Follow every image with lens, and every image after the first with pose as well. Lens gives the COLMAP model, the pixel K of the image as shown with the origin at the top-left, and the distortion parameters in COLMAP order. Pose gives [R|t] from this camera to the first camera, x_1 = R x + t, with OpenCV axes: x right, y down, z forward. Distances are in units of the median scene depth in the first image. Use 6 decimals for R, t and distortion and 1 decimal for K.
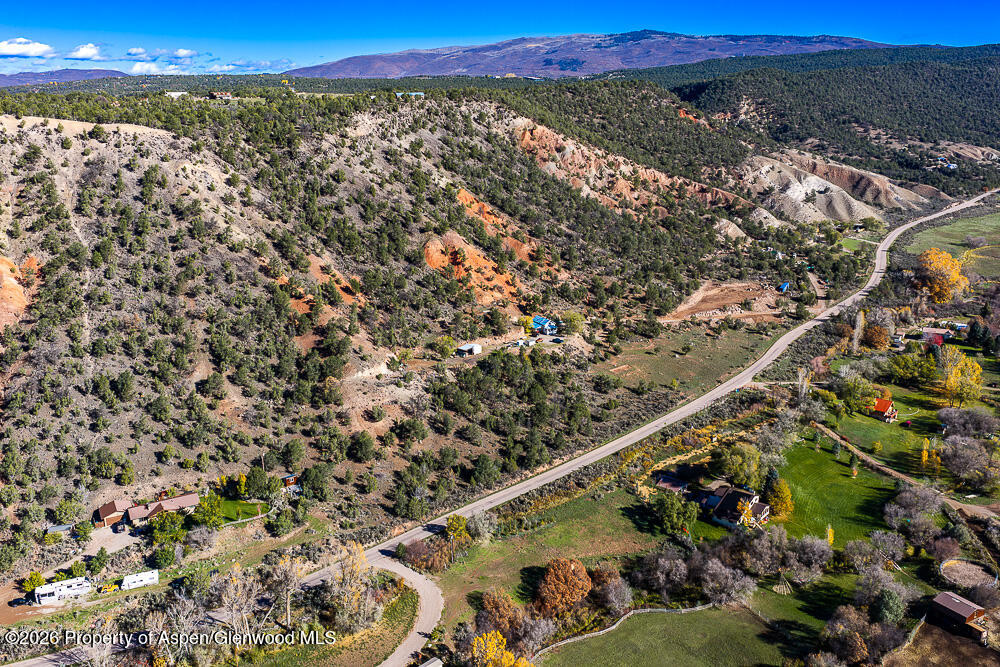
lens RADIAL K [[817.6, 0, 500.0], [0, 817.6, 333.5], [0, 0, 1]] dist [0.019286, -0.026112]
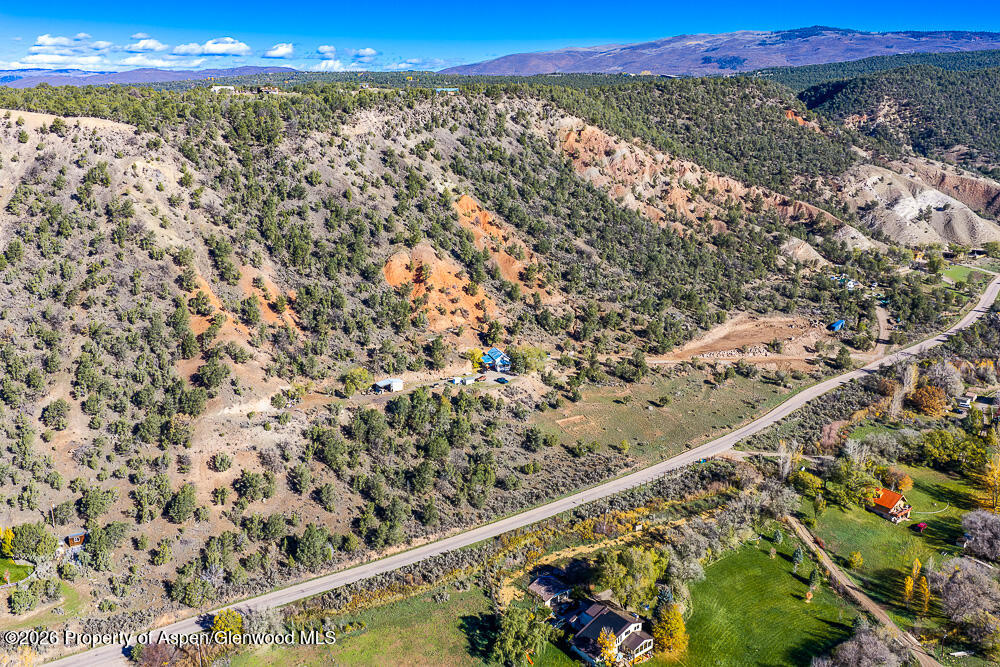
lens RADIAL K [[817.6, 0, 500.0], [0, 817.6, 333.5], [0, 0, 1]] dist [0.019286, -0.026112]
pose [[0.982315, 0.060908, -0.177052, 0.184448], [-0.060542, 0.998138, 0.007470, -0.039380], [0.177177, 0.003381, 0.984173, 0.141341]]
